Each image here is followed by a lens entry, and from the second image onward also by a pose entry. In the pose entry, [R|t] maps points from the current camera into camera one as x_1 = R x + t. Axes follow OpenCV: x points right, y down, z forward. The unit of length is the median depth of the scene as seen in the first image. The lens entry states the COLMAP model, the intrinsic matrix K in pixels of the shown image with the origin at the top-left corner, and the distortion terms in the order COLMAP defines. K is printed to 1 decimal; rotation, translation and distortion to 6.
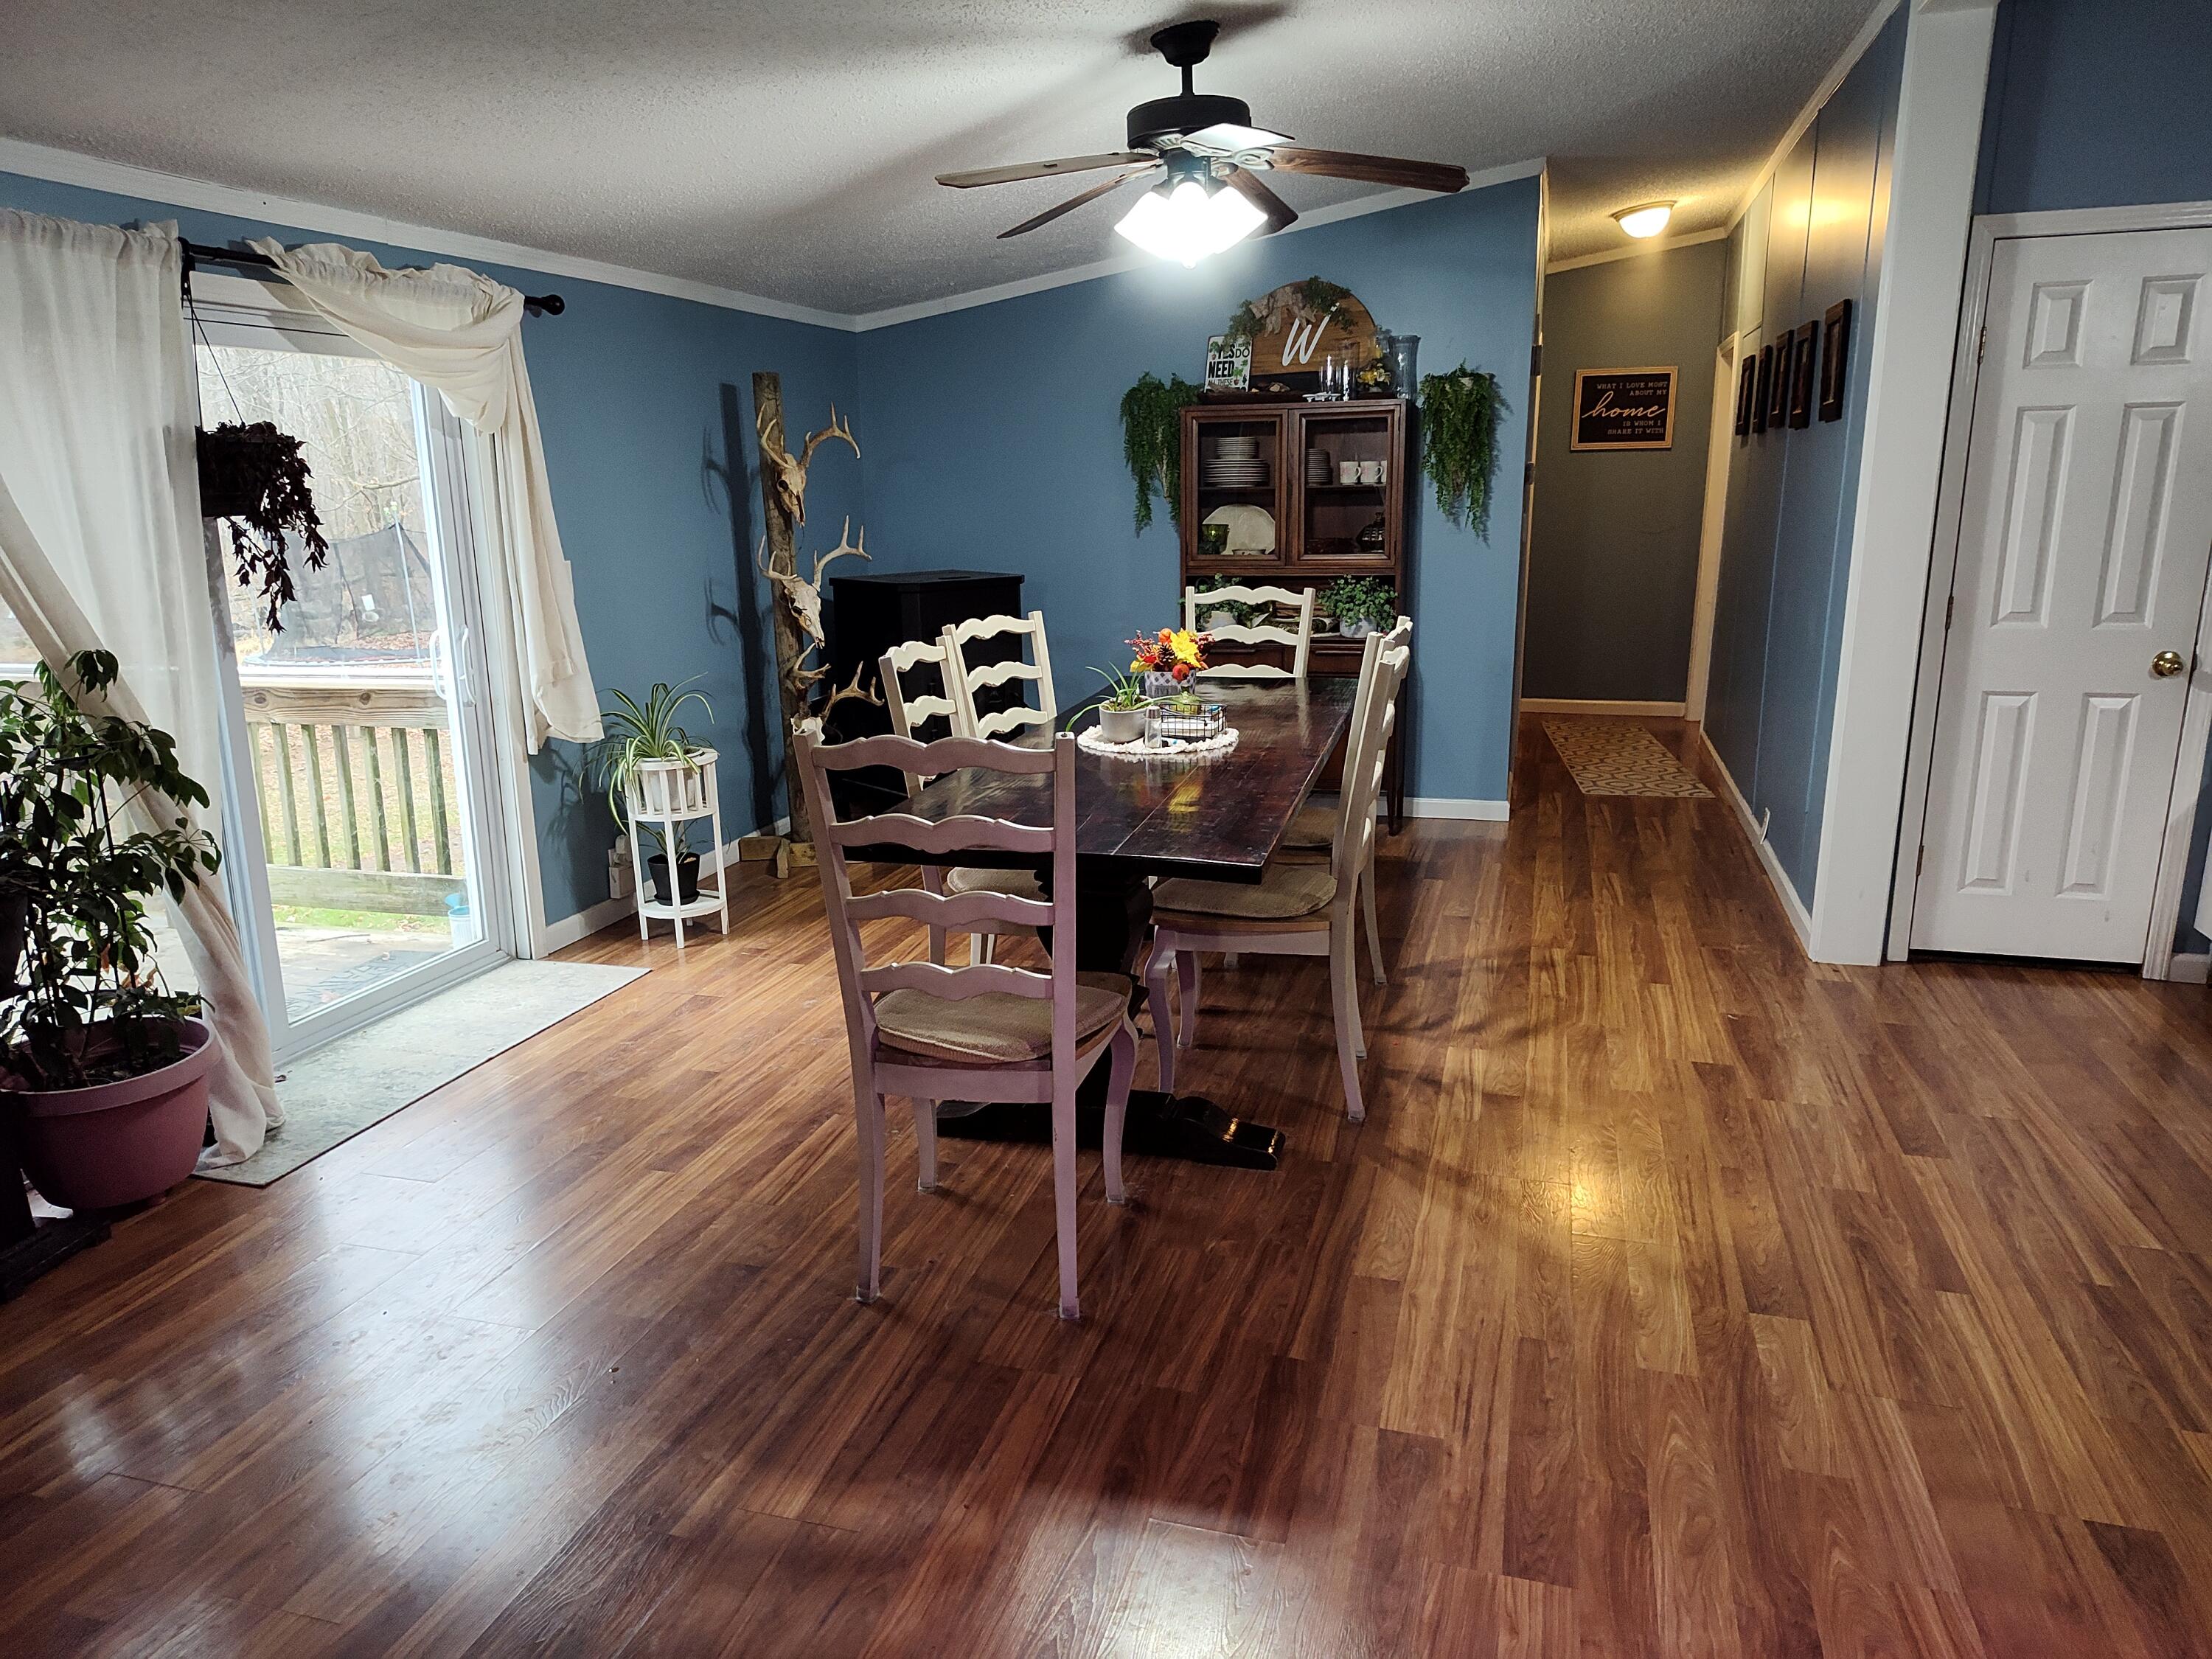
lens RADIAL K [[1489.1, 0, 1100.6], [0, 1489.1, 848.3], [0, 0, 1]] dist [0.050007, -0.070840]
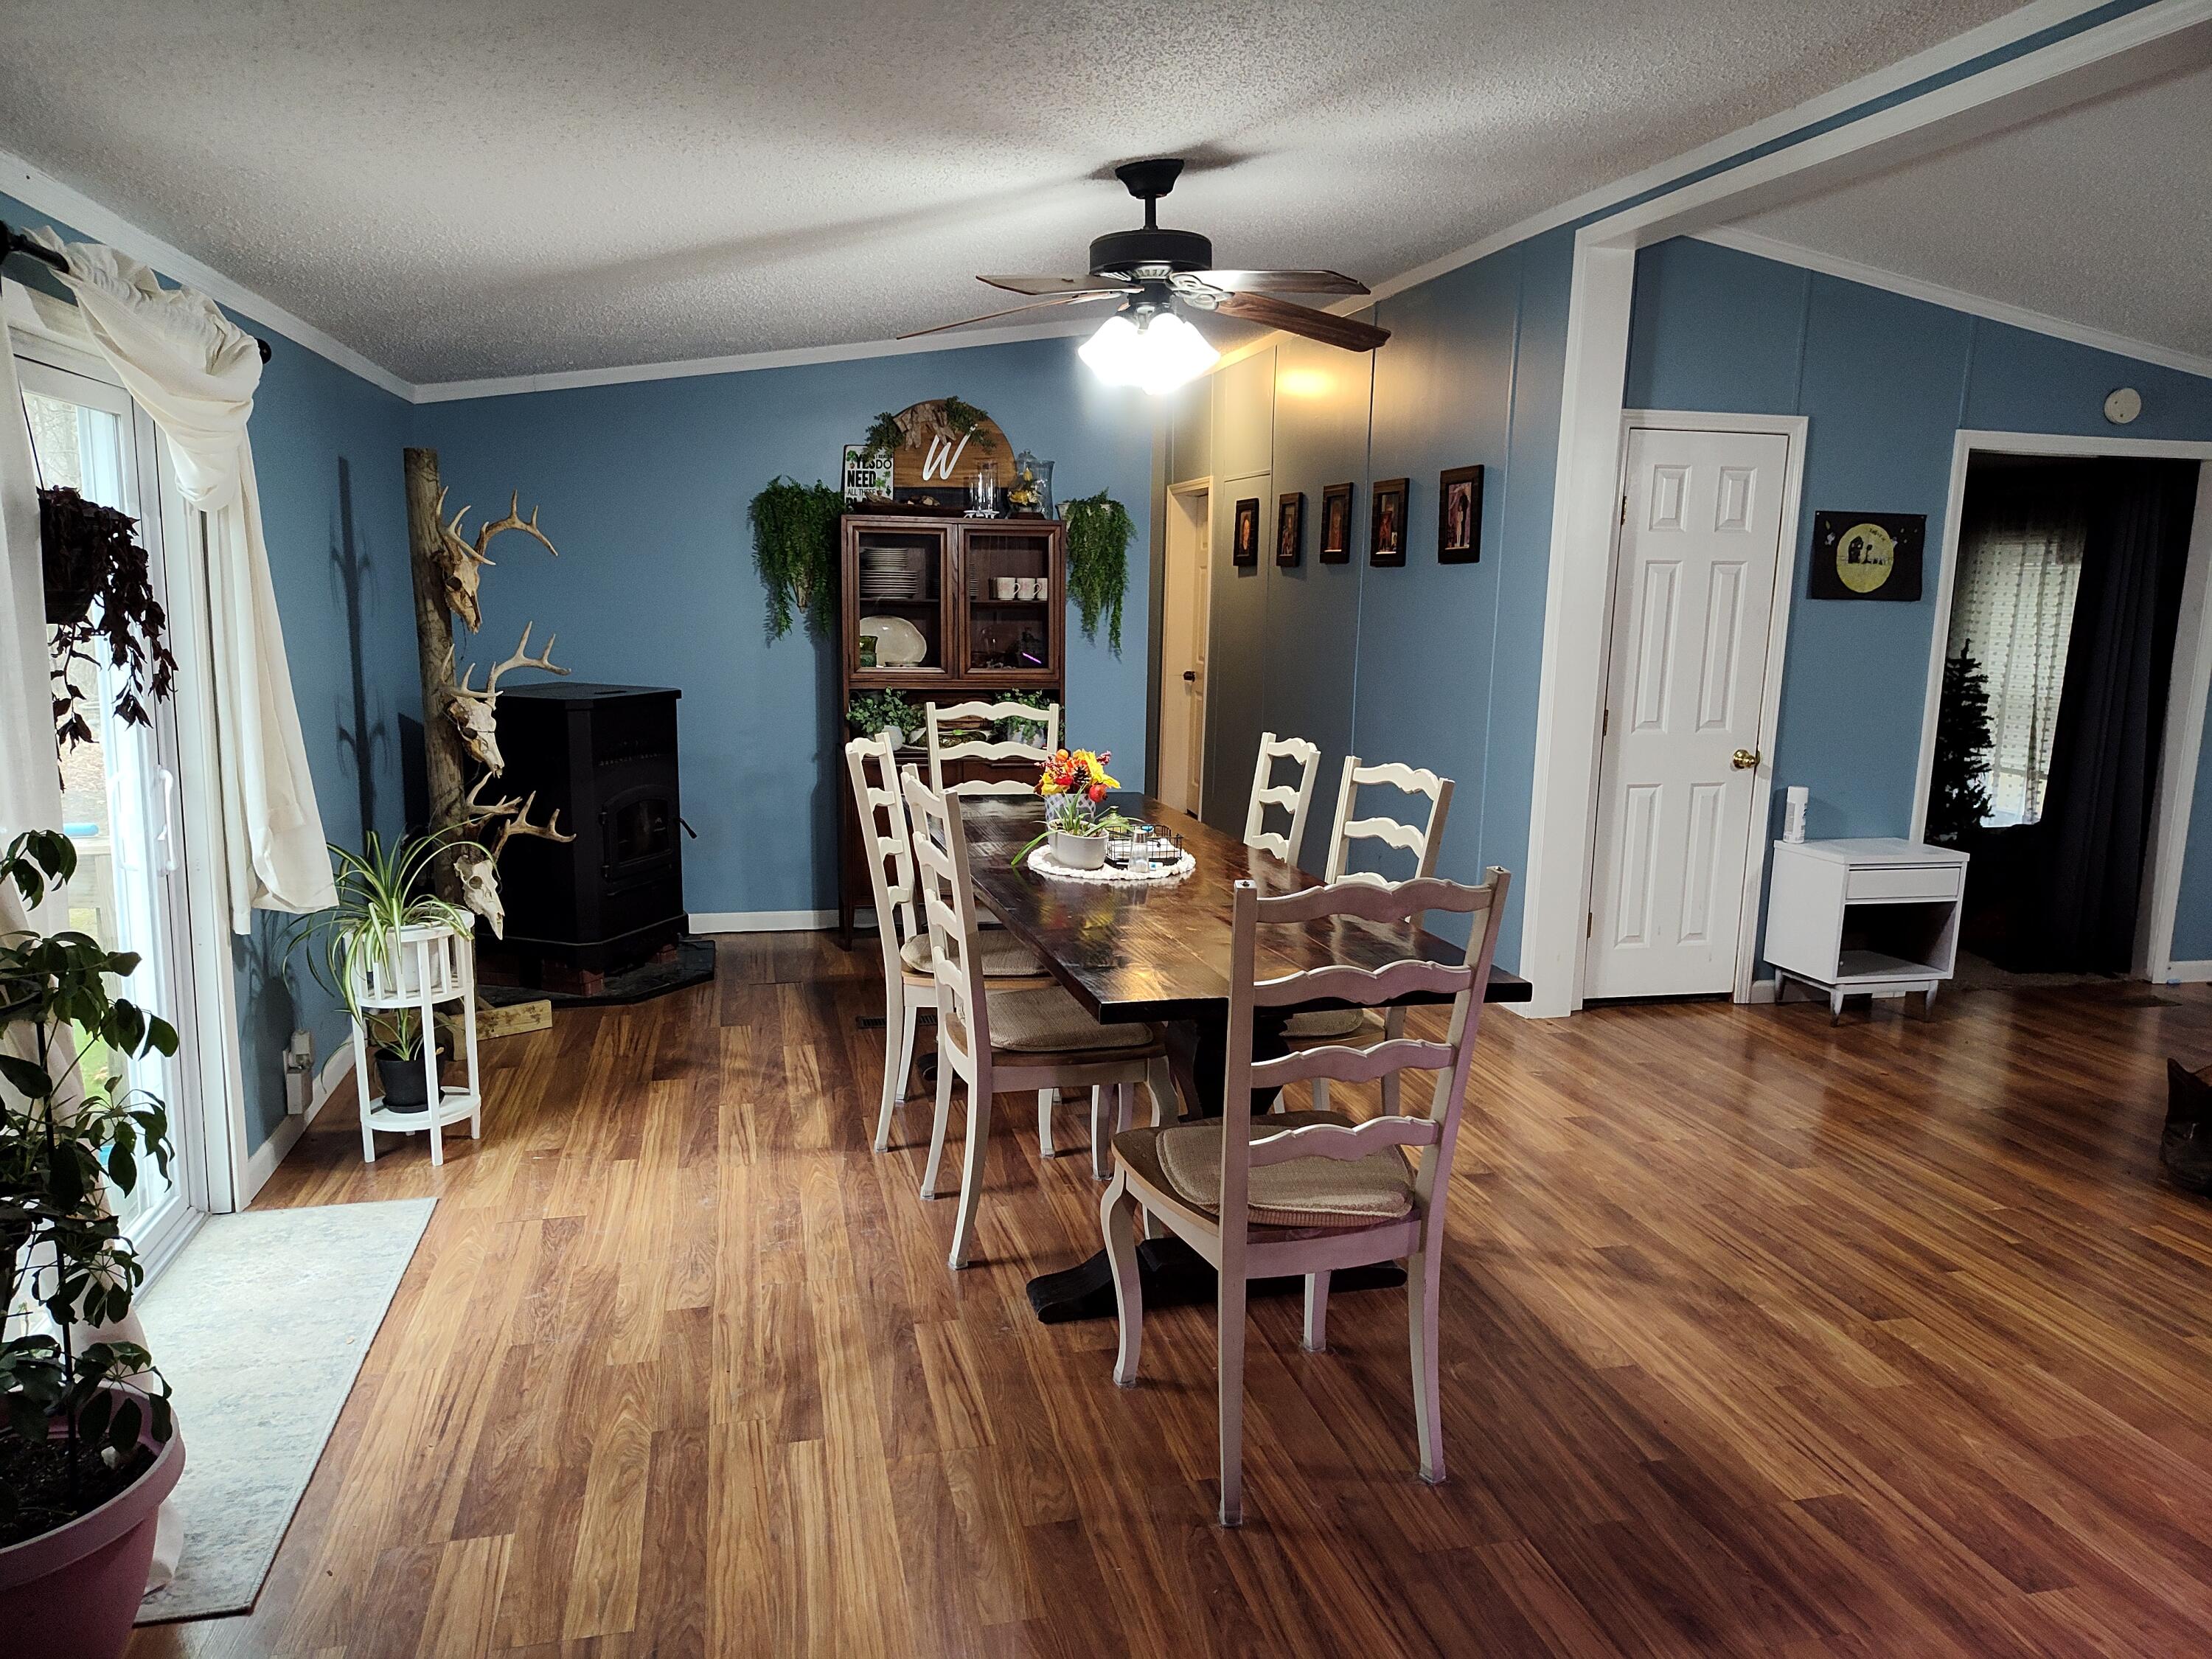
lens RADIAL K [[1486.9, 0, 1106.0], [0, 1486.9, 829.5], [0, 0, 1]] dist [0.045273, -0.048222]
pose [[0.866443, -0.049459, 0.496820, -0.375610], [0.087611, 0.994703, -0.053768, -0.036765], [-0.491528, 0.090114, 0.866187, 0.137379]]
